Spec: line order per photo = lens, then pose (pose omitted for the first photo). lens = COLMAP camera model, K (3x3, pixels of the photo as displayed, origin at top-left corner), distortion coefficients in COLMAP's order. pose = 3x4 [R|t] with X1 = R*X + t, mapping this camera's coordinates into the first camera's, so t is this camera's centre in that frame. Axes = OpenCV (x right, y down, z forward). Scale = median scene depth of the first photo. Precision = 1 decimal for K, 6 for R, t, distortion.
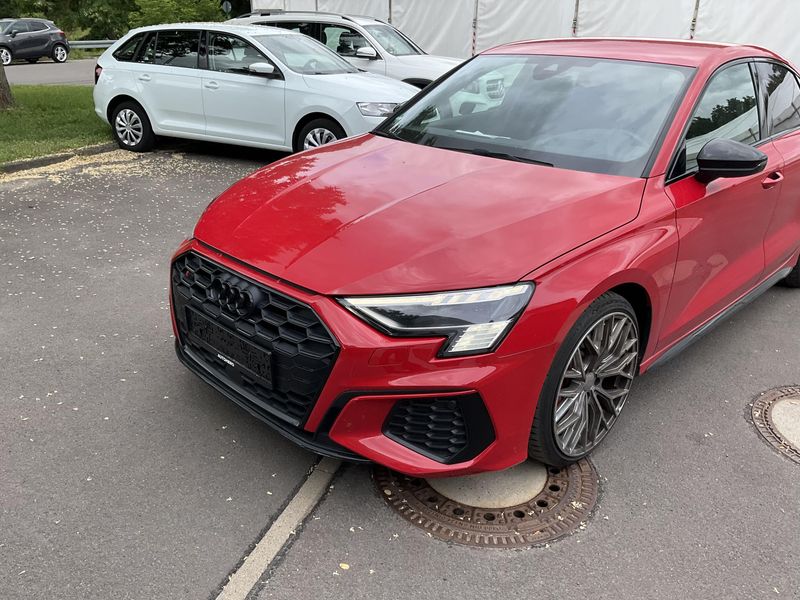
lens RADIAL K [[669.9, 0, 396.4], [0, 669.9, 303.3], [0, 0, 1]] dist [0.022523, -0.051754]
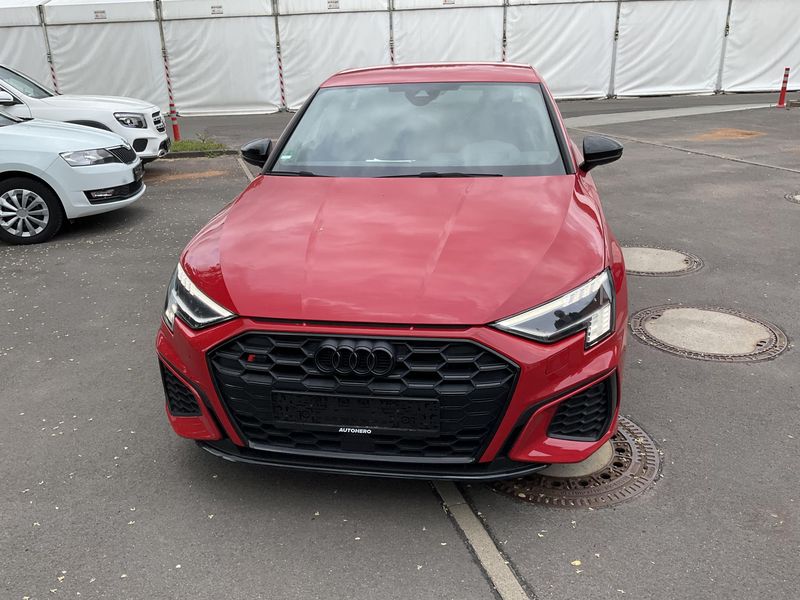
lens RADIAL K [[669.9, 0, 397.5], [0, 669.9, 297.2], [0, 0, 1]] dist [0.022523, -0.051754]
pose [[0.809455, -0.243338, 0.534387, -0.567177], [0.265311, 0.963459, 0.036844, -0.095087], [-0.523825, 0.111956, 0.844436, 0.151404]]
